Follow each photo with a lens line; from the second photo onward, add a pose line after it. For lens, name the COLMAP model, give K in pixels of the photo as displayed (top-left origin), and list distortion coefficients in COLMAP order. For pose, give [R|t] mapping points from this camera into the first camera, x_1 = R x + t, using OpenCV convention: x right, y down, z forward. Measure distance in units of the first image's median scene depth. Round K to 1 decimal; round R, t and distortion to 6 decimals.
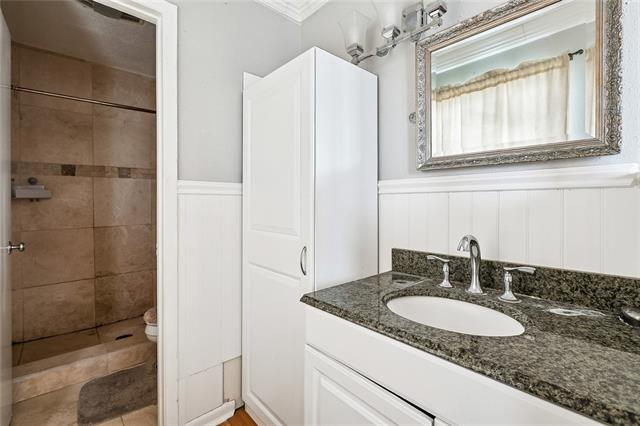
lens RADIAL K [[289.8, 0, 321.3], [0, 289.8, 207.1], [0, 0, 1]] dist [-0.002068, -0.000393]
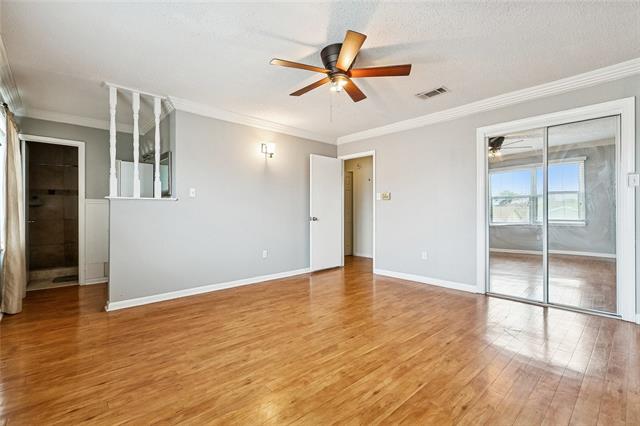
lens RADIAL K [[289.8, 0, 318.8], [0, 289.8, 214.2], [0, 0, 1]] dist [-0.002068, -0.000393]
pose [[0.999957, -0.007756, 0.005051, 1.440464], [0.007774, 0.999963, -0.003675, 0.073846], [-0.005022, 0.003714, 0.999980, -1.517149]]
